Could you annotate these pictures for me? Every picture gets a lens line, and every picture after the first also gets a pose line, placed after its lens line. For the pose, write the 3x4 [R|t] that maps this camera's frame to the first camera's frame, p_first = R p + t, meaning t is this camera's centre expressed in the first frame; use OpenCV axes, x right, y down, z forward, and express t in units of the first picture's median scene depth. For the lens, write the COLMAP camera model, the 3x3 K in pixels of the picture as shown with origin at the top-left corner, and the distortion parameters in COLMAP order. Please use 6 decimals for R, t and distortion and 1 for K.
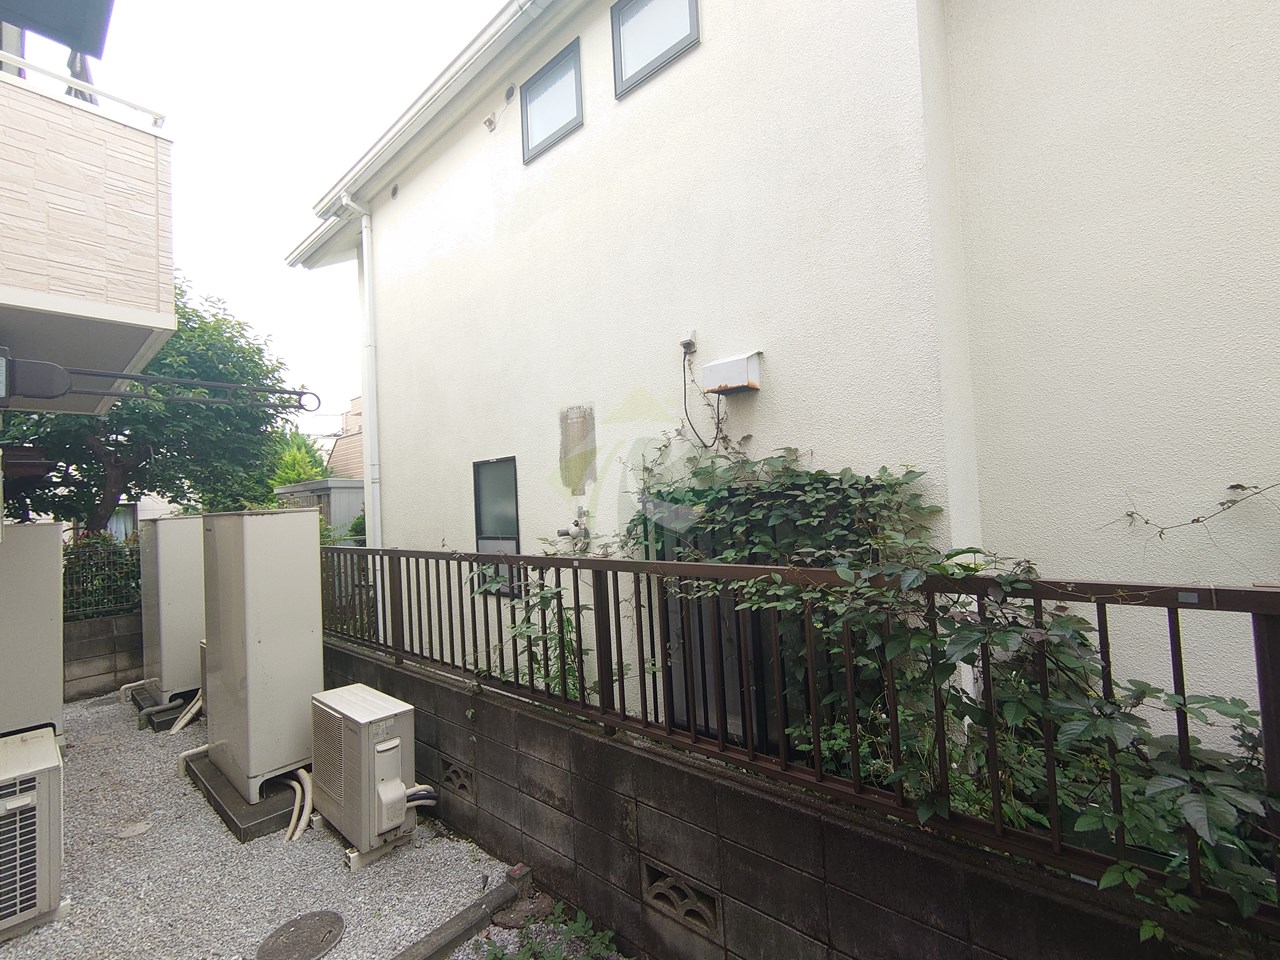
lens RADIAL K [[551.5, 0, 638.0], [0, 551.5, 481.1], [0, 0, 1]] dist [0.001178, -0.000366]
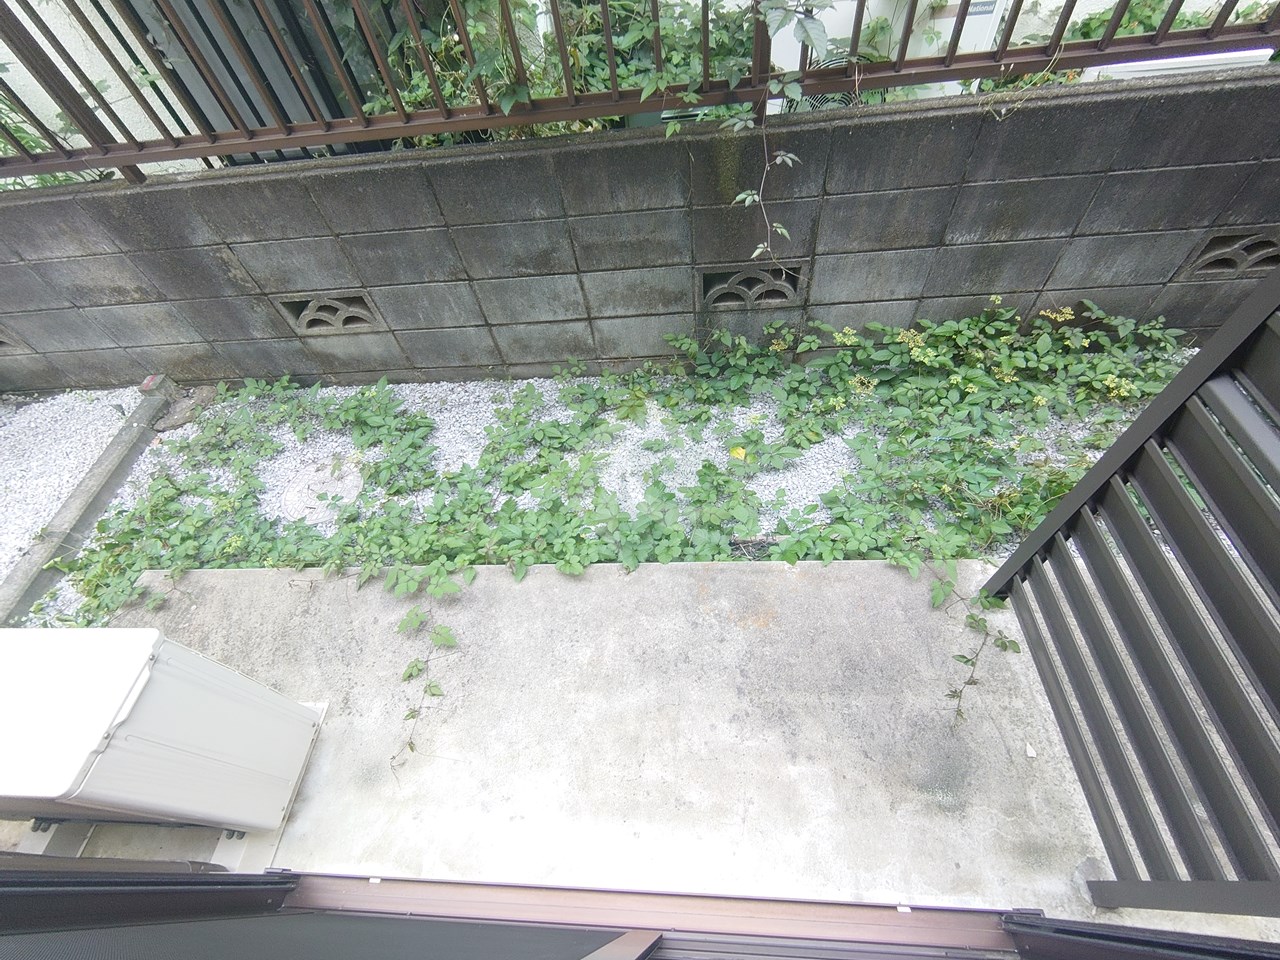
lens RADIAL K [[551.5, 0, 637.2], [0, 551.5, 478.7], [0, 0, 1]] dist [0.001178, -0.000366]
pose [[0.779986, -0.523084, 0.343519, 0.007782], [0.049315, 0.598600, 0.799529, 0.139050], [-0.623851, -0.606681, 0.492695, -0.019862]]
